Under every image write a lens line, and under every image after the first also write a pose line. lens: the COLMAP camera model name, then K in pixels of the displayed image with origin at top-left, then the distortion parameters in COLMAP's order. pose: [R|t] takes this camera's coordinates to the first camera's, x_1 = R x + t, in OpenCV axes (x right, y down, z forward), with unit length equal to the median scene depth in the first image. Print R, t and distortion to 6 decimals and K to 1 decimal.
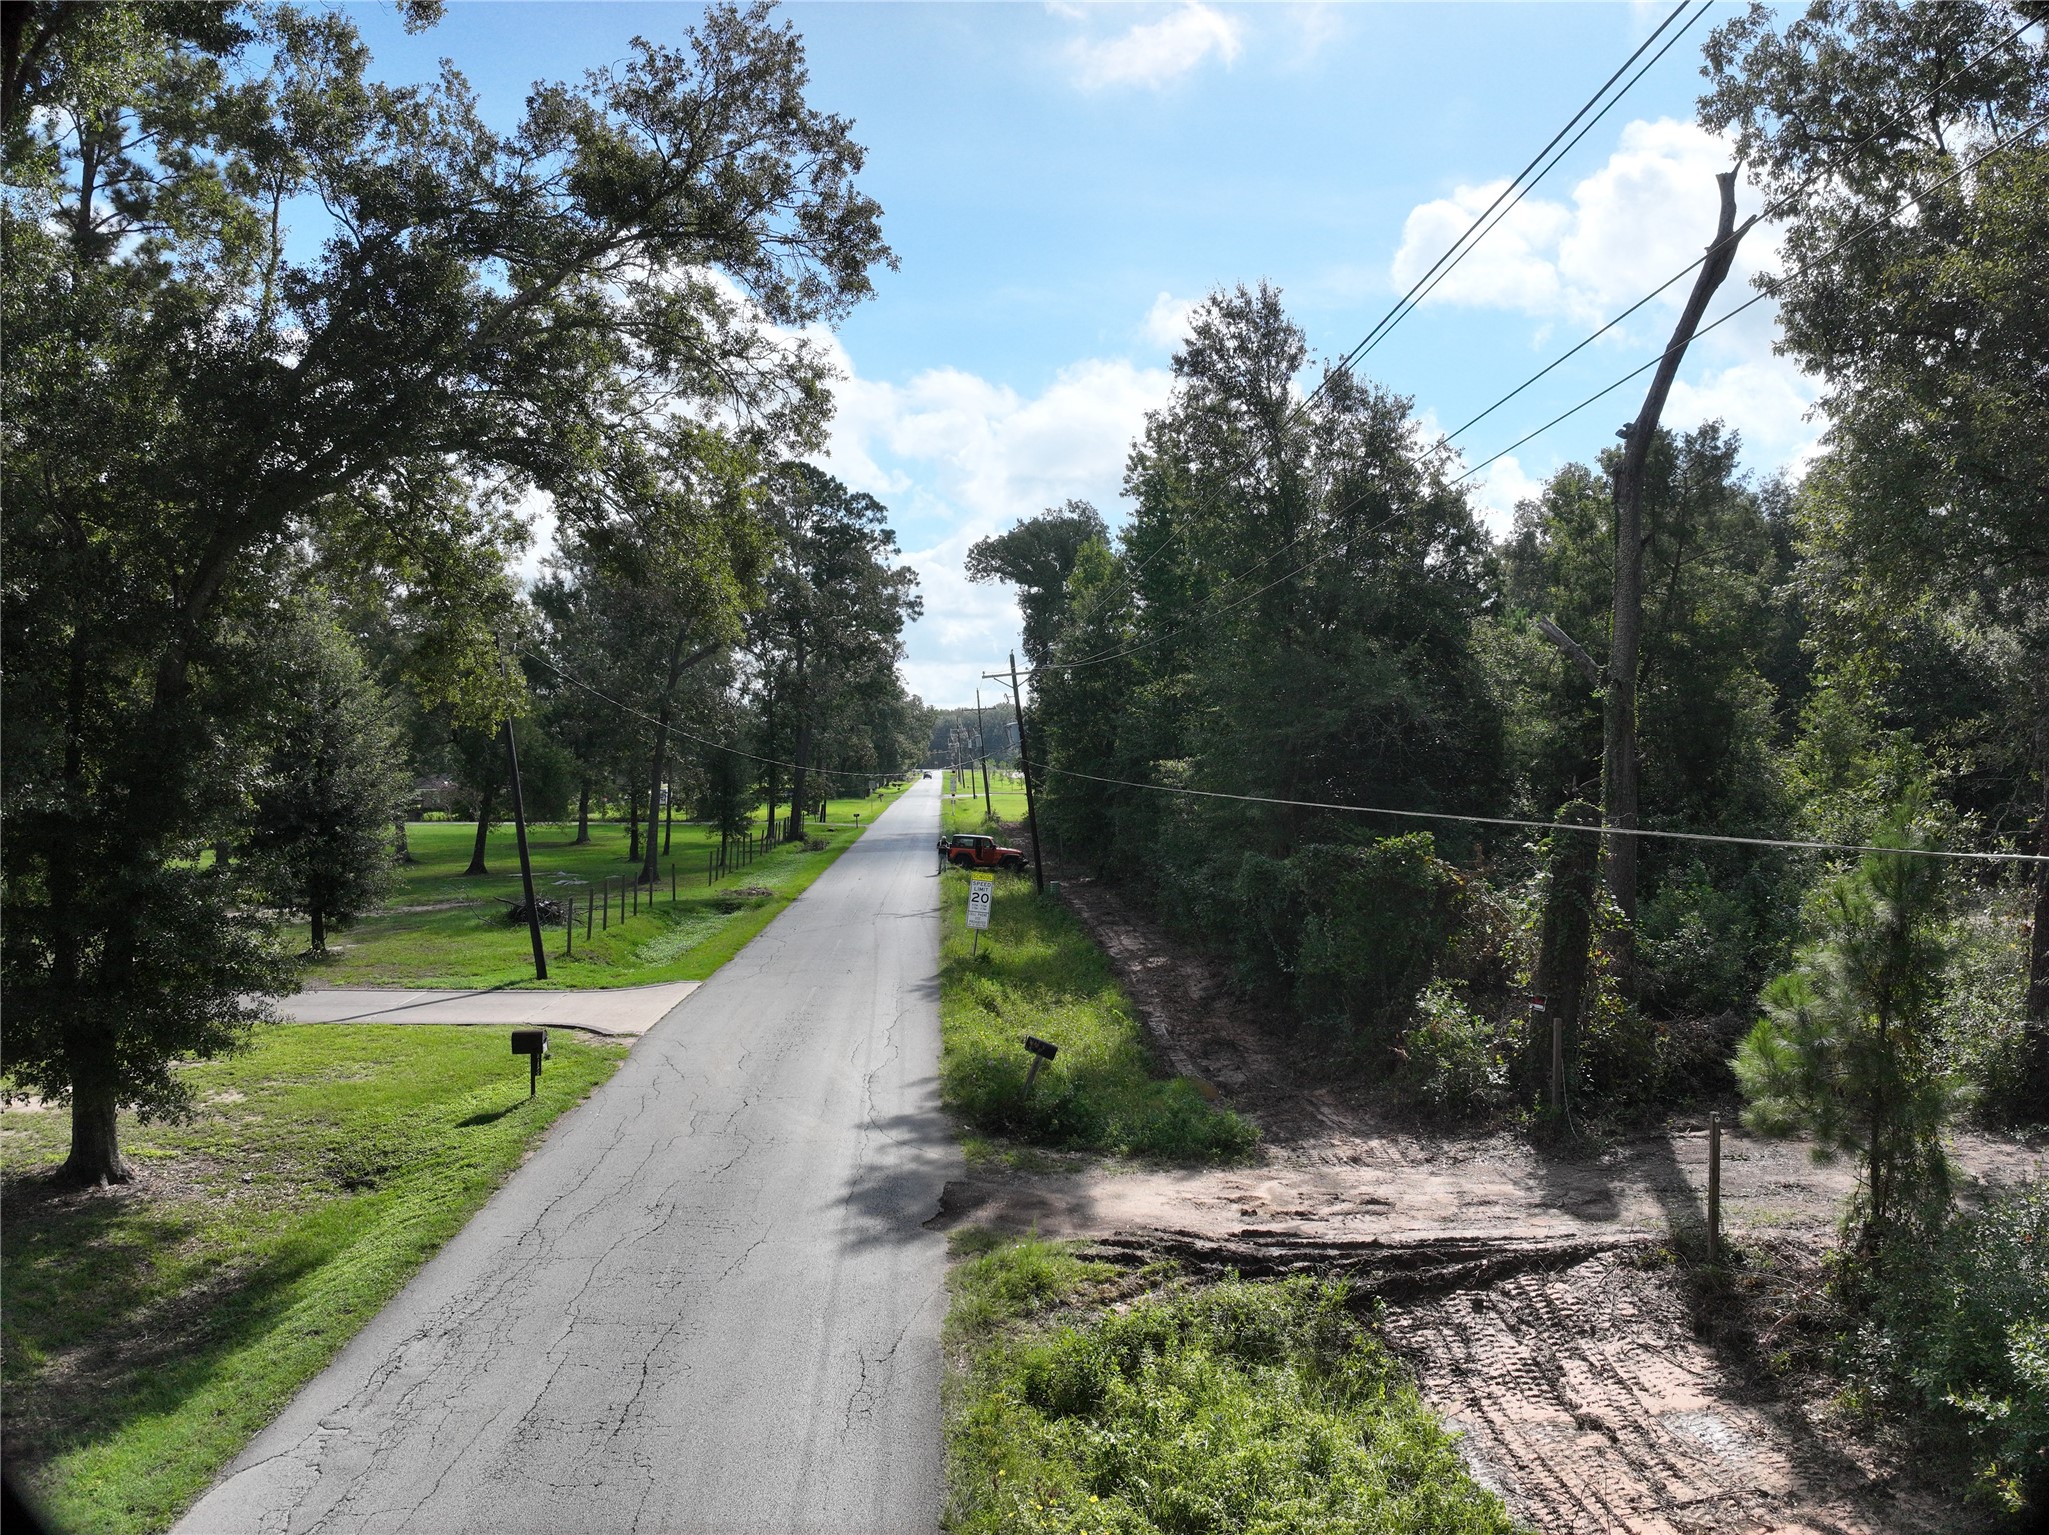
lens RADIAL K [[1436.8, 0, 1027.2], [0, 1436.8, 767.9], [0, 0, 1]] dist [-0.102304, -0.018115]
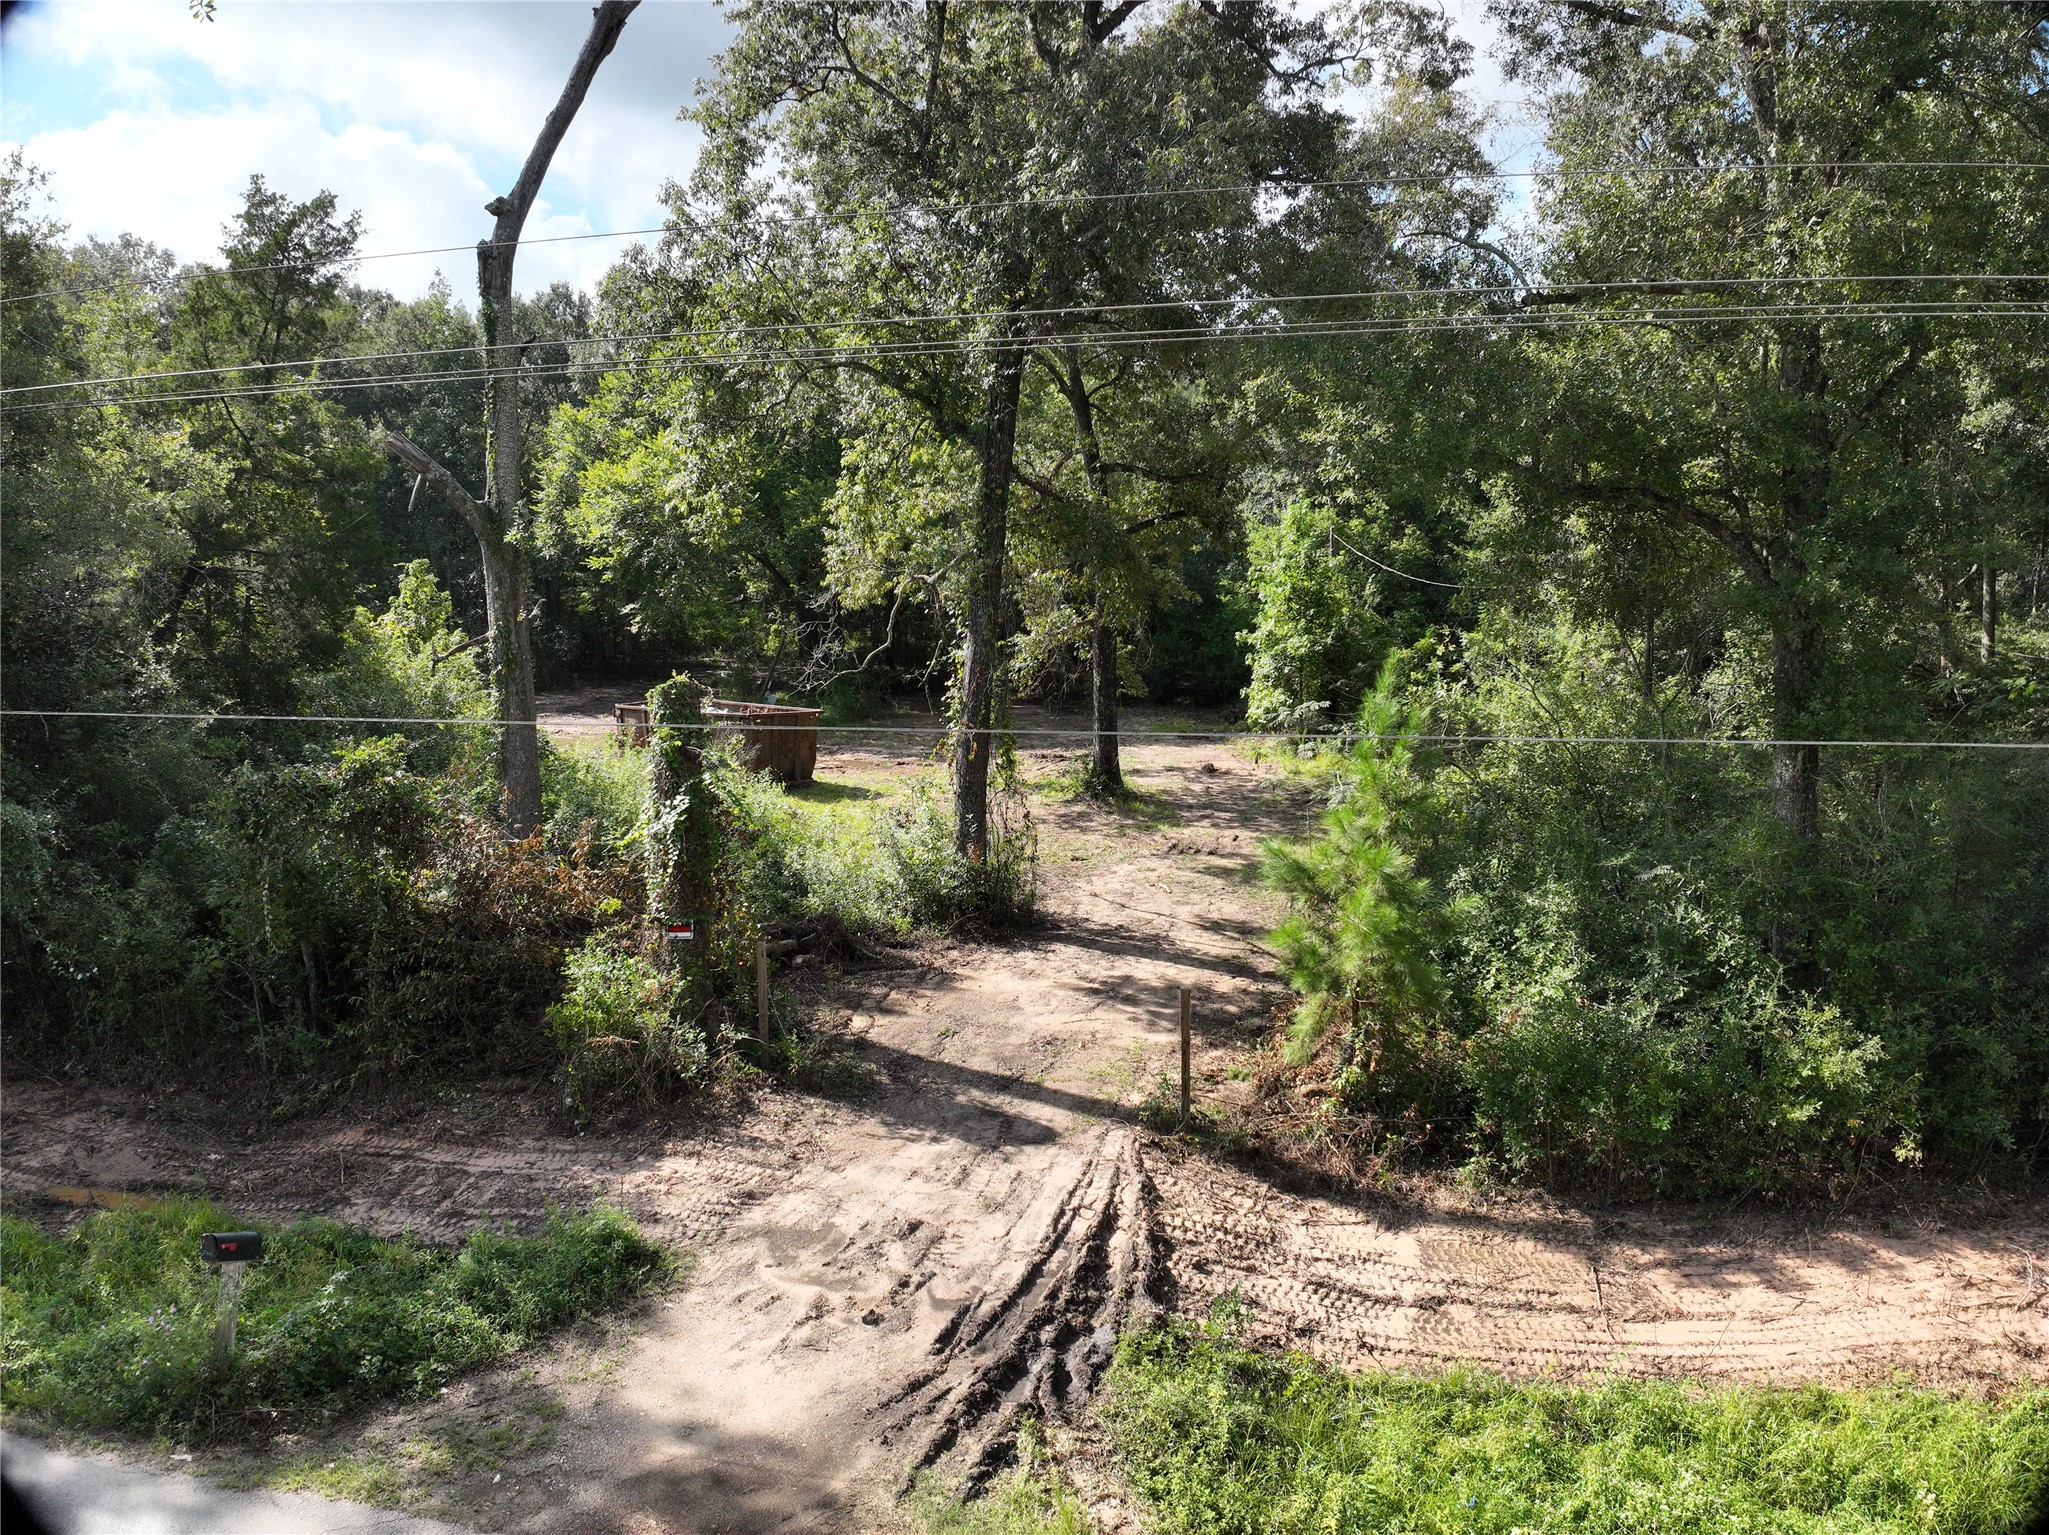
lens RADIAL K [[1436.8, 0, 1025.9], [0, 1436.8, 771.6], [0, 0, 1]] dist [-0.102304, -0.018115]
pose [[0.234874, -0.128007, 0.963560, -0.566856], [-0.005663, 0.991094, 0.133045, -0.049827], [-0.972009, -0.036706, 0.232057, 0.971838]]
